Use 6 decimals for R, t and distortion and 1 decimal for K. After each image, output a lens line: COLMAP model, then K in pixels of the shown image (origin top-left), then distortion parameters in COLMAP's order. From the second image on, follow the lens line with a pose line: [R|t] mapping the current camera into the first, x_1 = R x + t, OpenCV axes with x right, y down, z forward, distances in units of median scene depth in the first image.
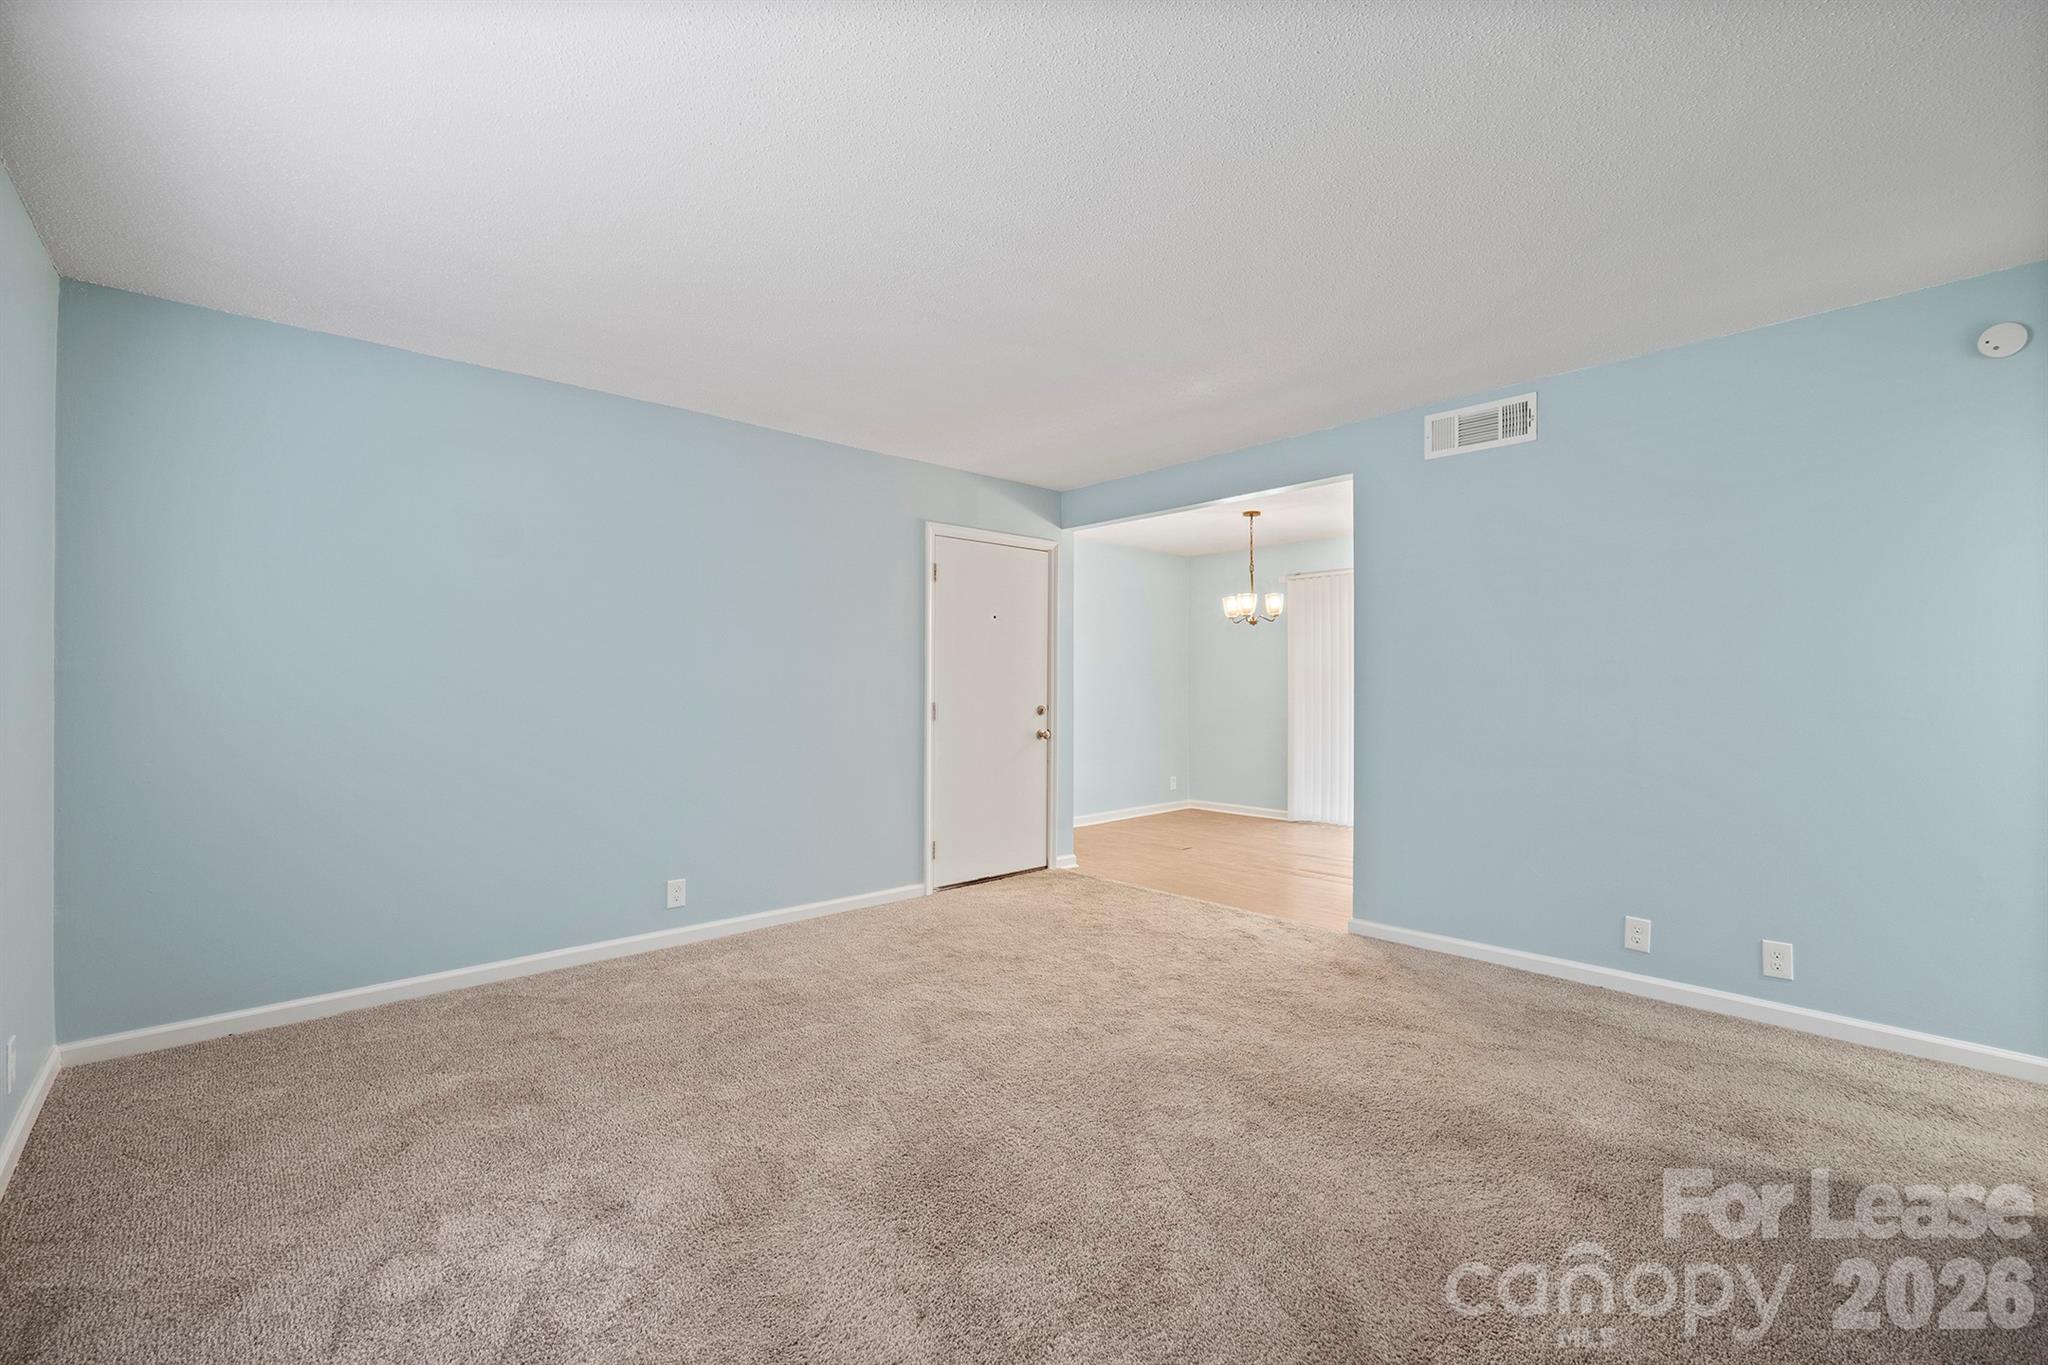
lens RADIAL K [[867.3, 0, 1022.9], [0, 867.3, 689.3], [0, 0, 1]] dist [-0.006602, -0.000247]
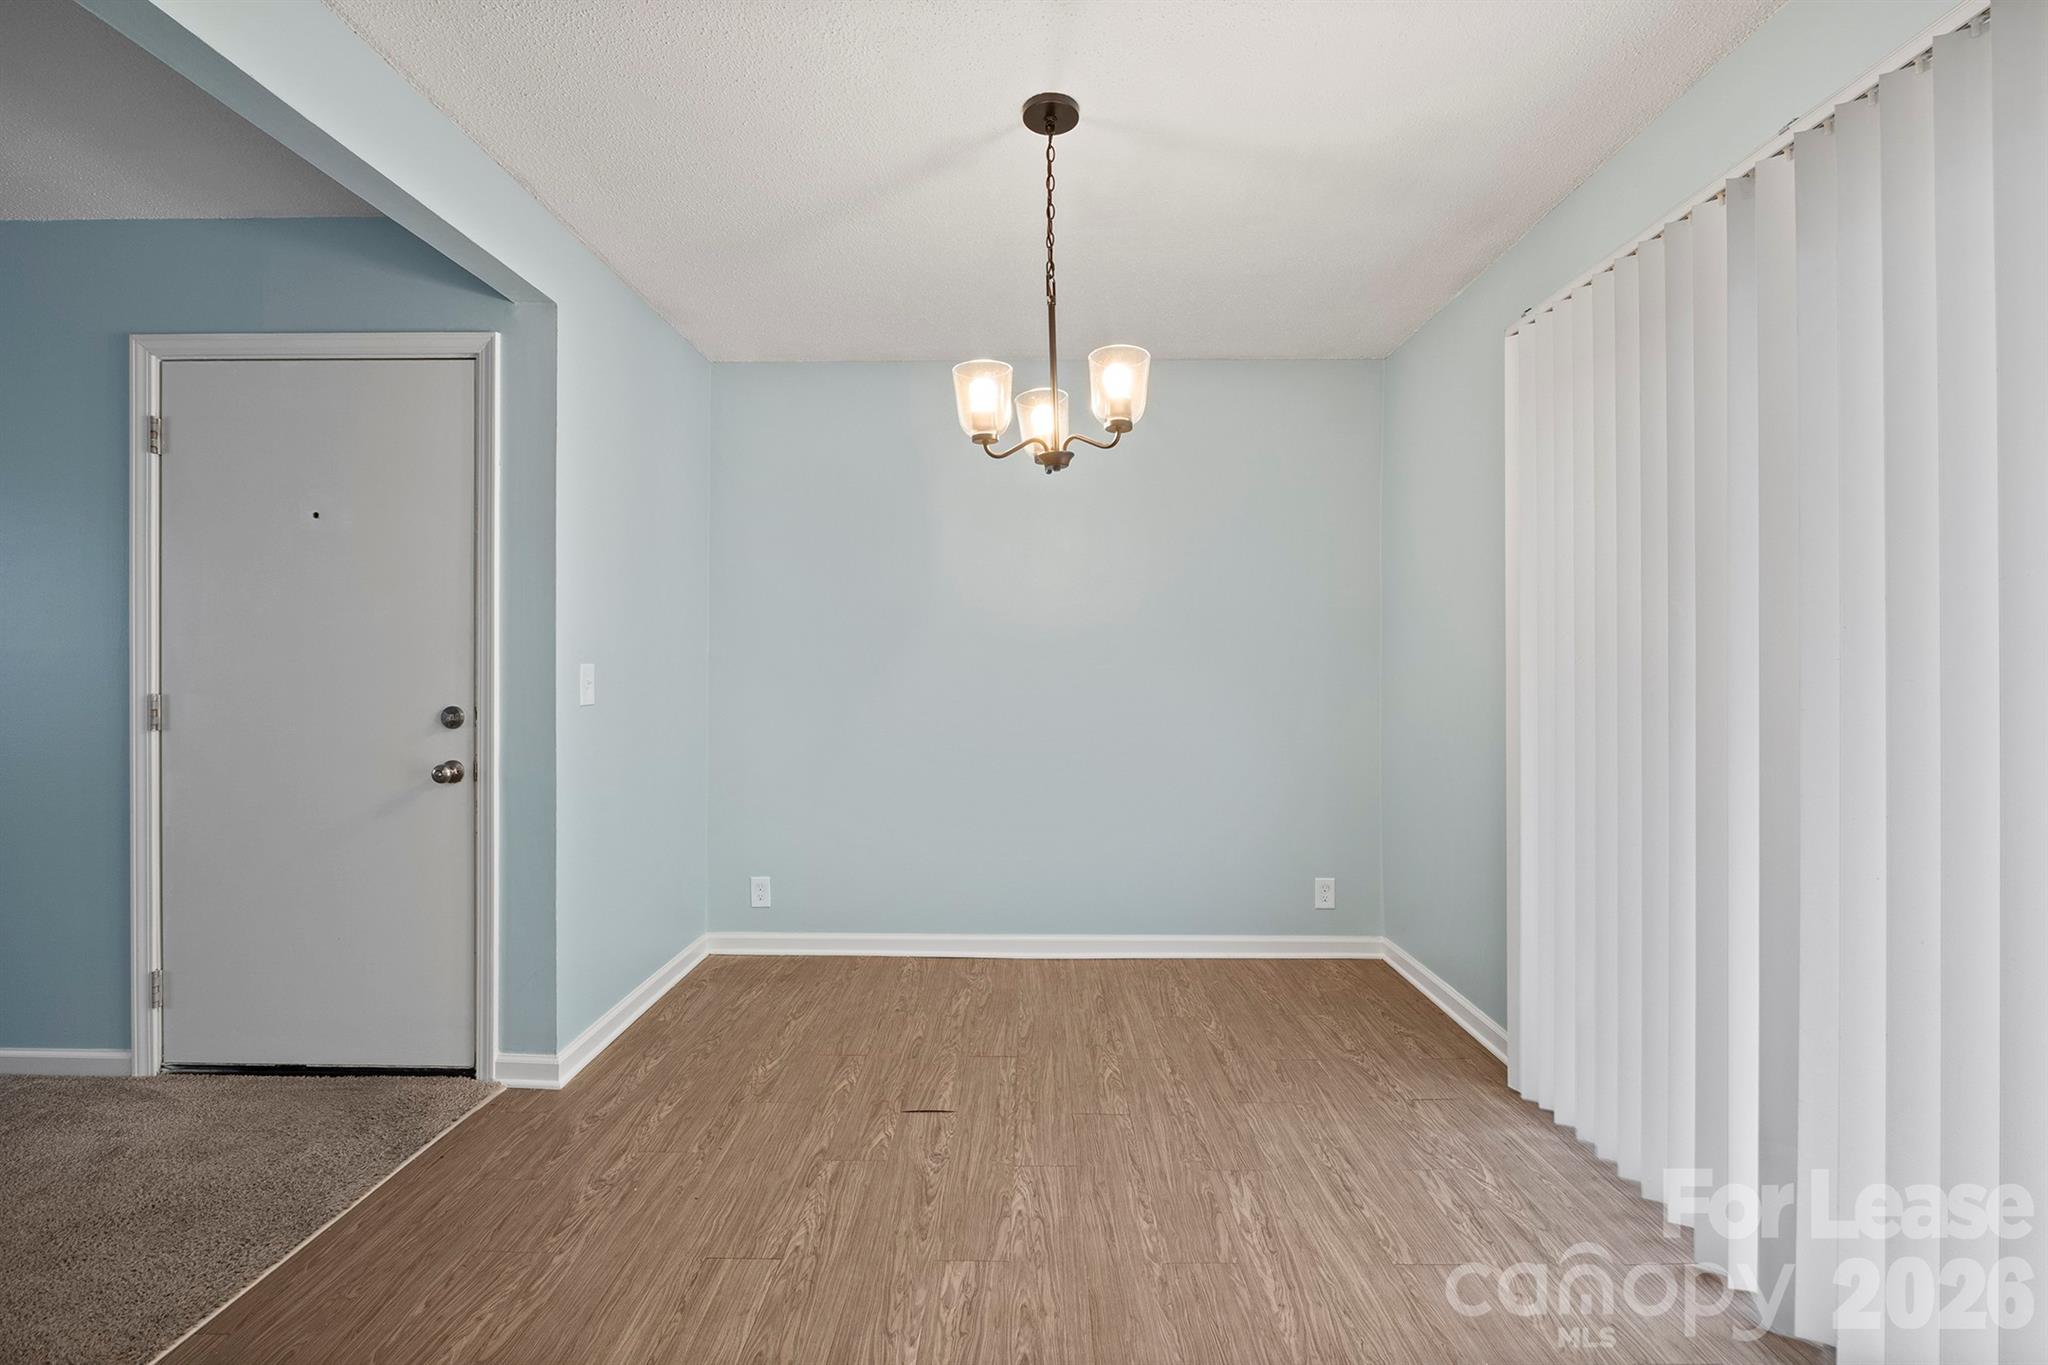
lens RADIAL K [[867.3, 0, 1022.9], [0, 867.3, 689.3], [0, 0, 1]] dist [-0.006602, -0.000247]
pose [[0.734463, 0.016027, -0.678460, 0.542086], [-0.006889, 0.999846, 0.016161, 0.000229], [0.678614, -0.007196, 0.734460, 0.876671]]
